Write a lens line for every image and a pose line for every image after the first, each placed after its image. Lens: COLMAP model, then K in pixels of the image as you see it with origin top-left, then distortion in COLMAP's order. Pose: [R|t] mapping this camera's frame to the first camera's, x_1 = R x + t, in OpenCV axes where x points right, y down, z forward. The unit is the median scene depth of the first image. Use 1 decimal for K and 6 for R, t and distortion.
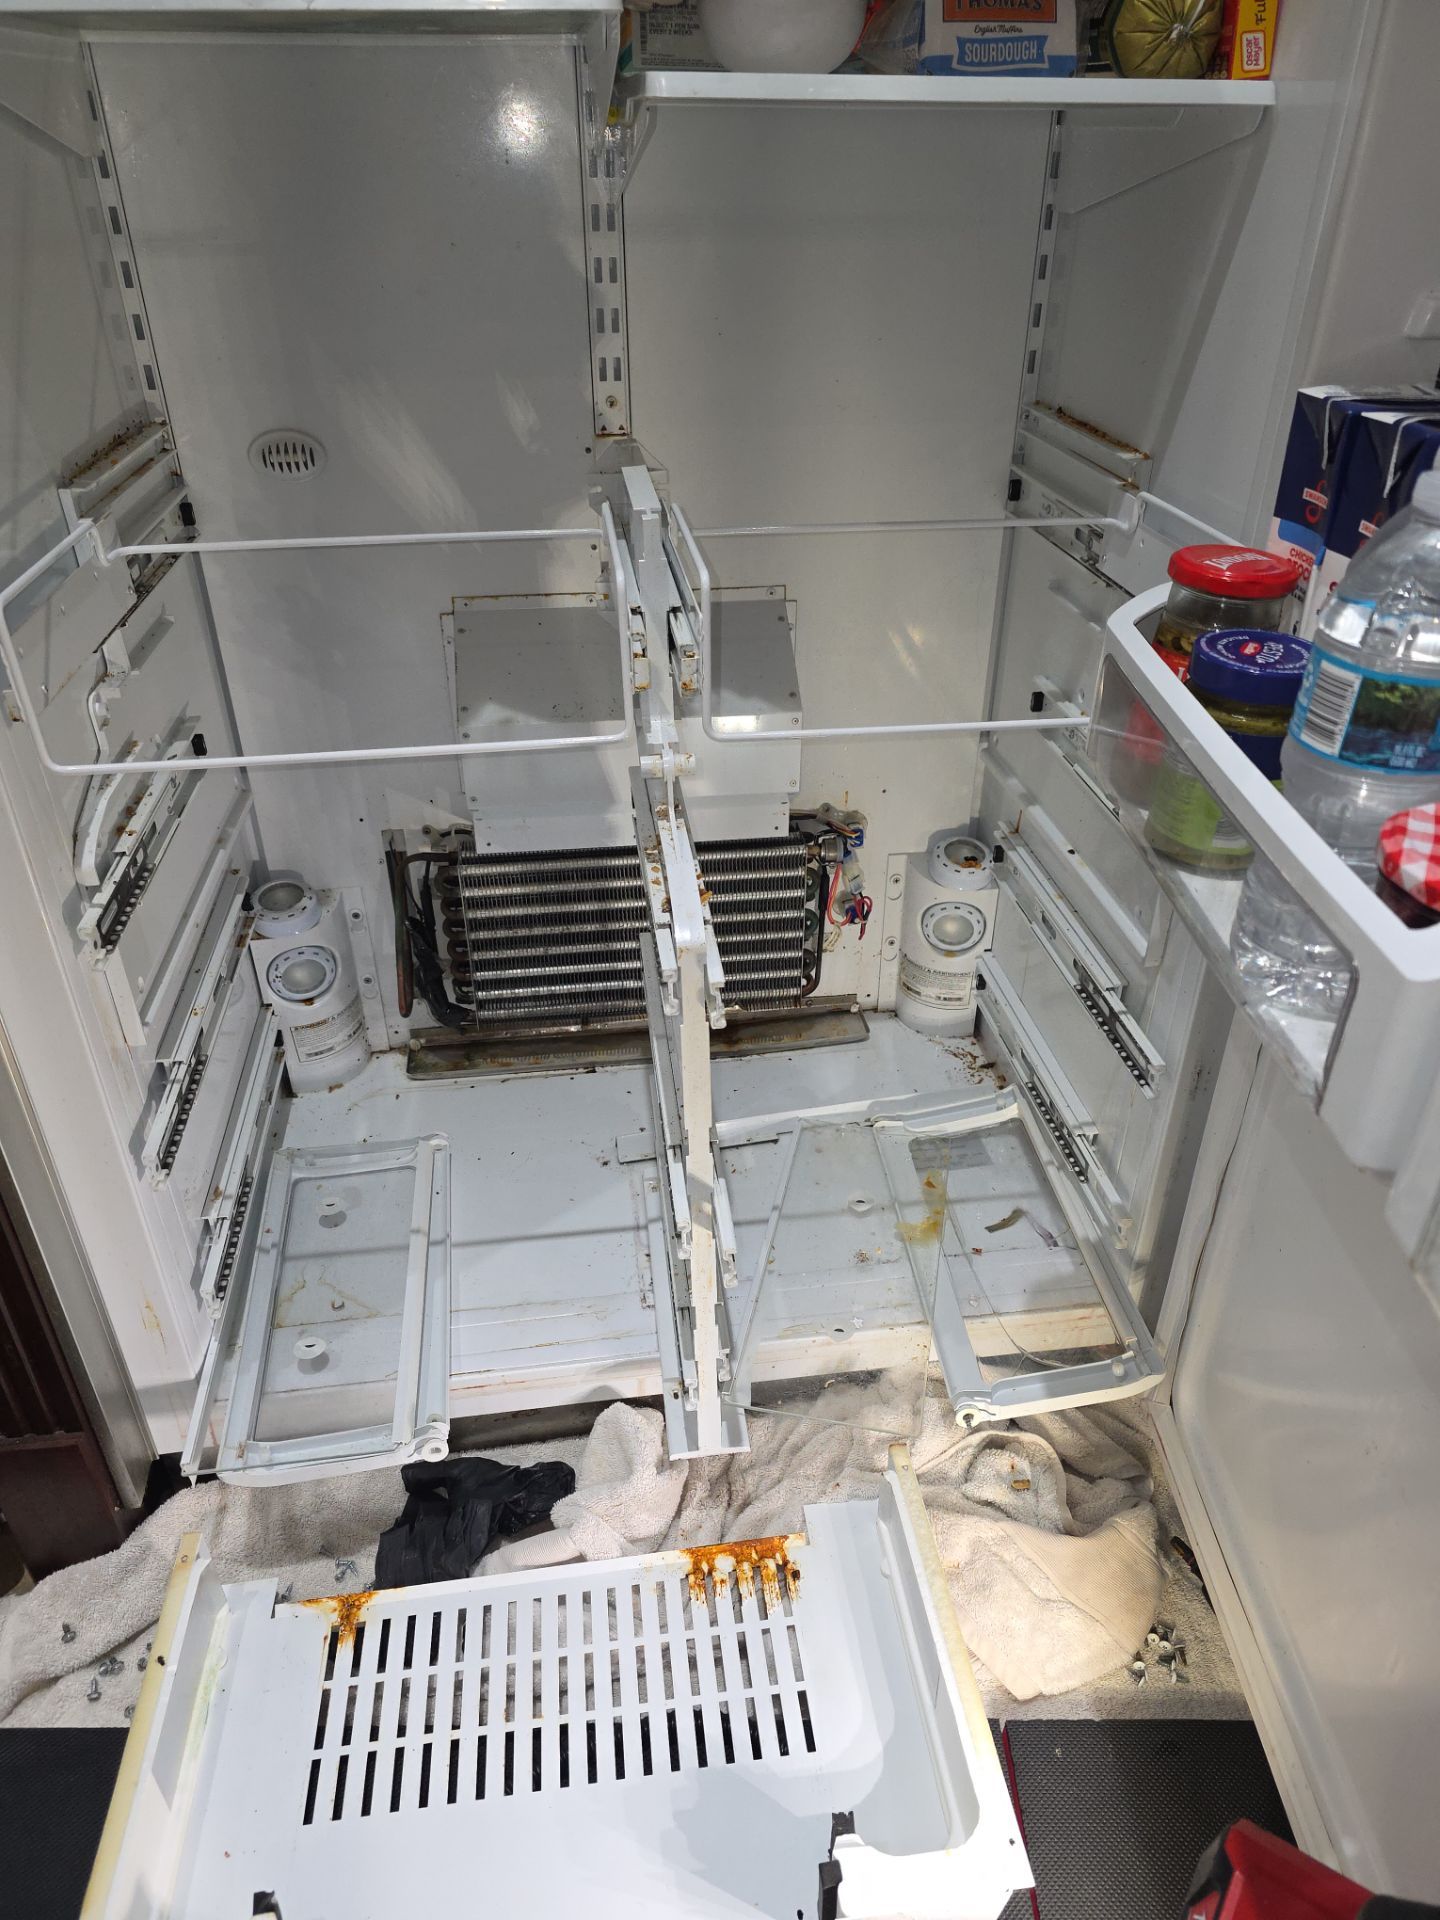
lens RADIAL K [[1289.2, 0, 742.0], [0, 1289.2, 965.4], [0, 0, 1]] dist [-0.001875, -0.001947]
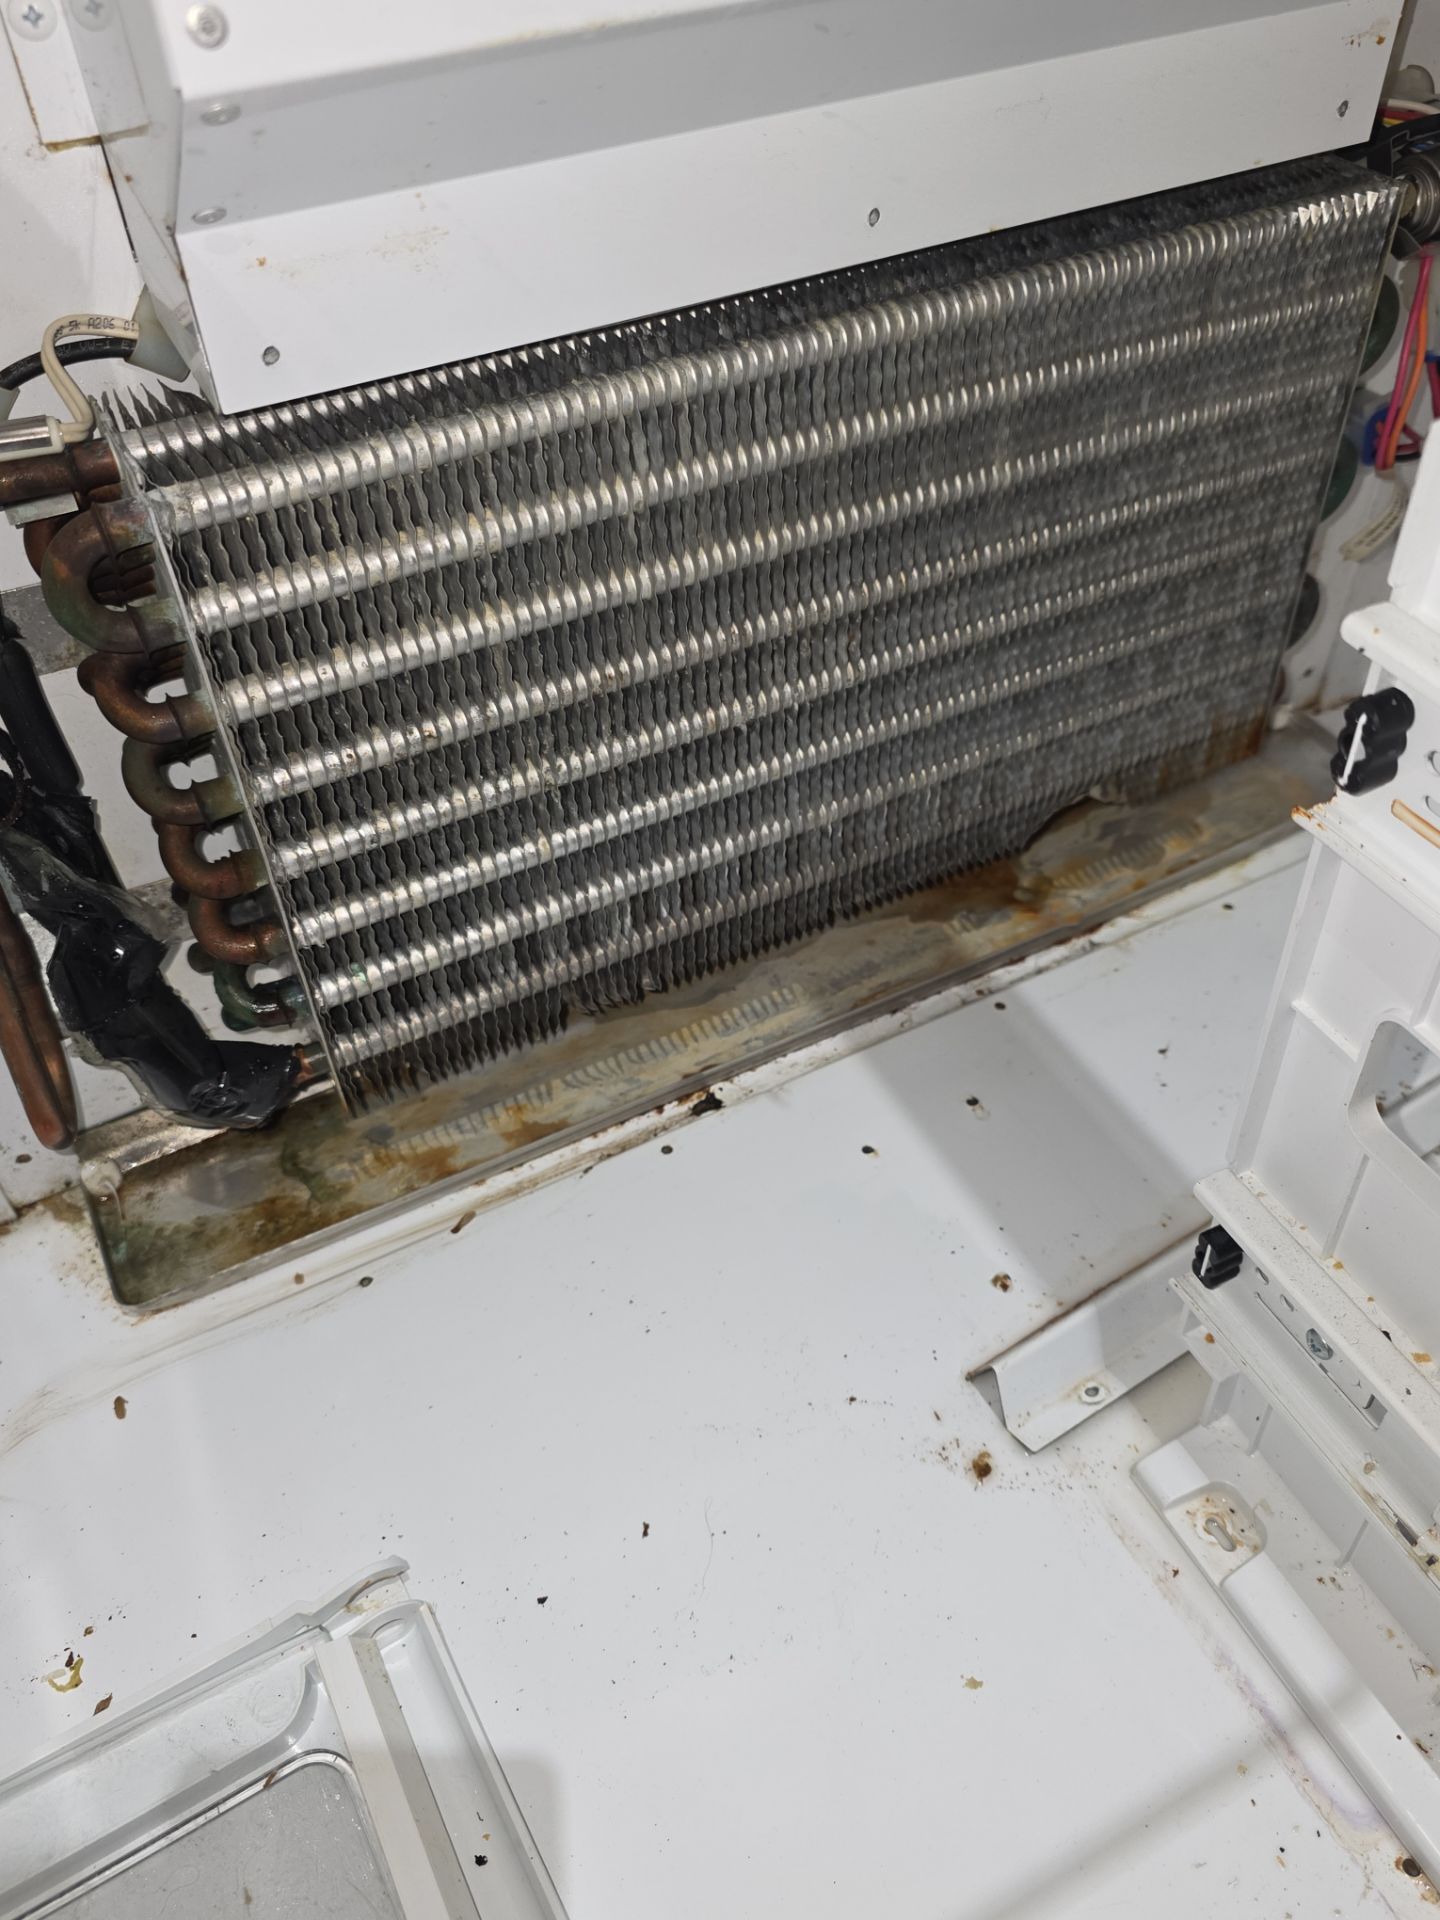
lens RADIAL K [[1518.6, 0, 720.0], [0, 1518.6, 960.0], [0, 0, 1]] dist [-0.000716, -0.001344]
pose [[0.942265, -0.261114, 0.209657, -0.212539], [0.214239, 0.951251, 0.221863, -0.039599], [-0.257368, -0.164137, 0.952271, 0.755391]]
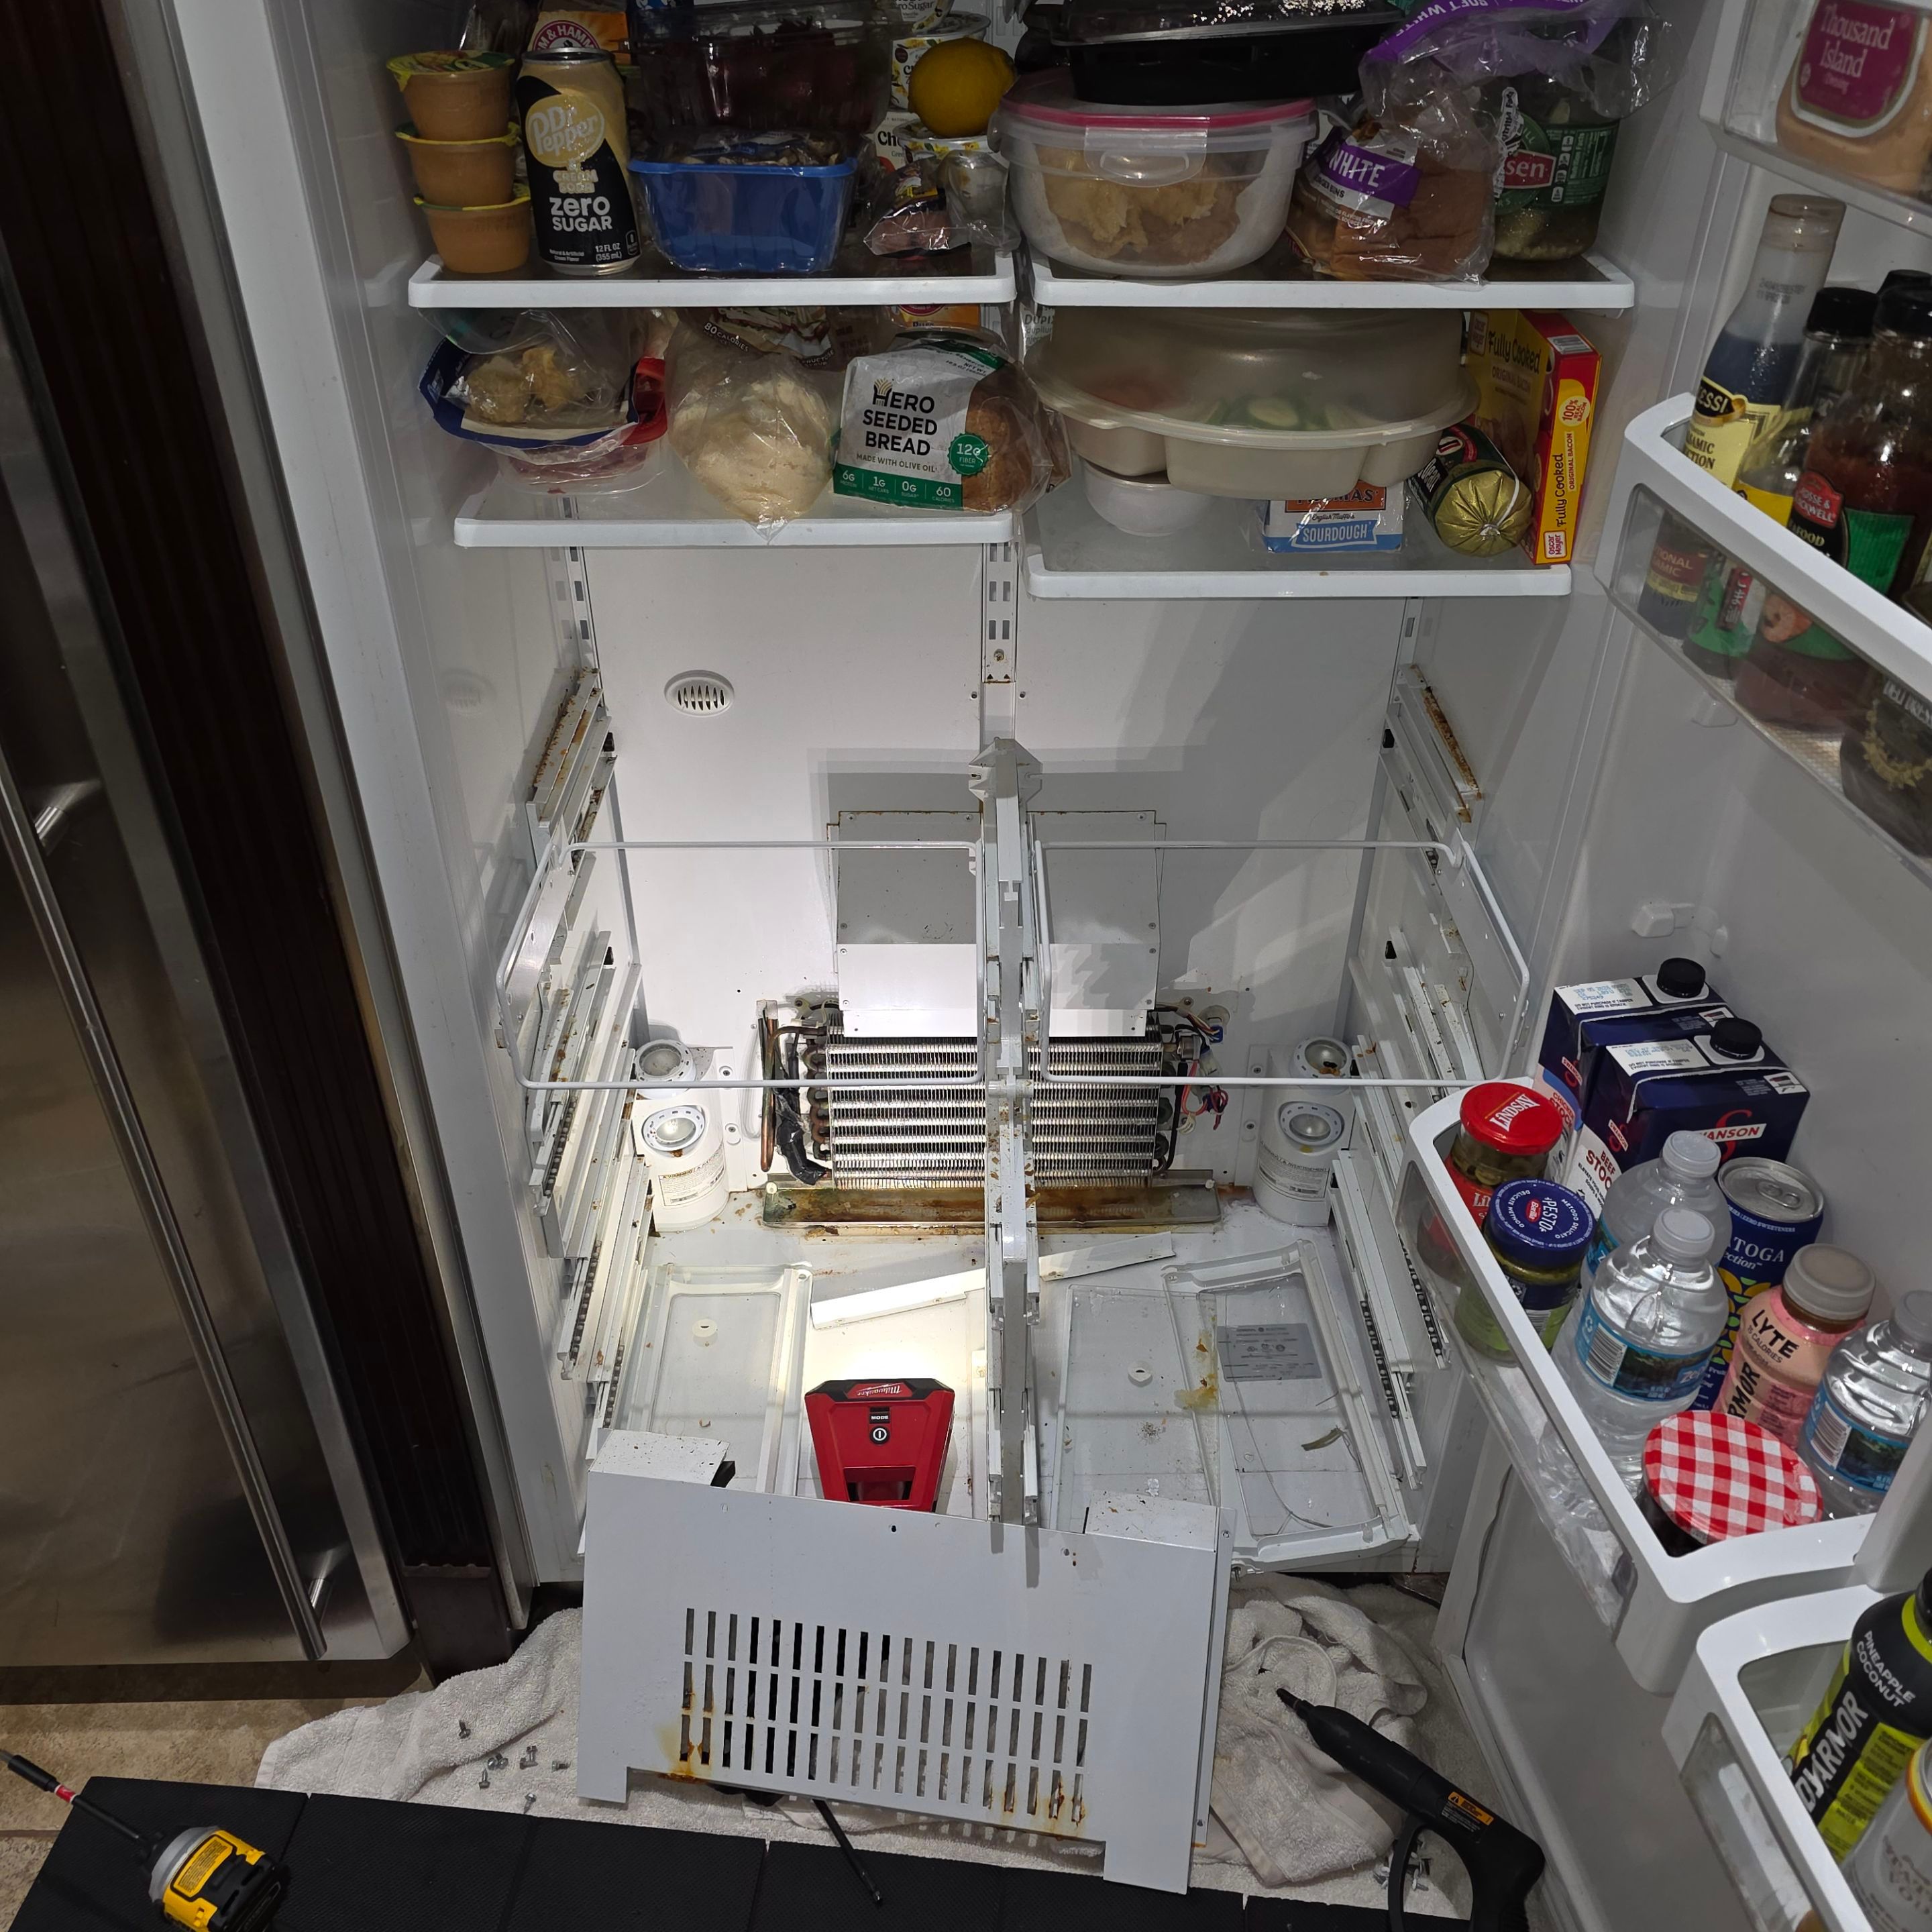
lens RADIAL K [[1686.4, 0, 966.9], [0, 1686.4, 994.0], [0, 0, 1]] dist [0.043071, -0.009205]
pose [[0.991070, 0.076301, -0.109358, 0.042208], [-0.070082, 0.995758, 0.059624, -0.218271], [0.113443, -0.051427, 0.992213, -0.364078]]
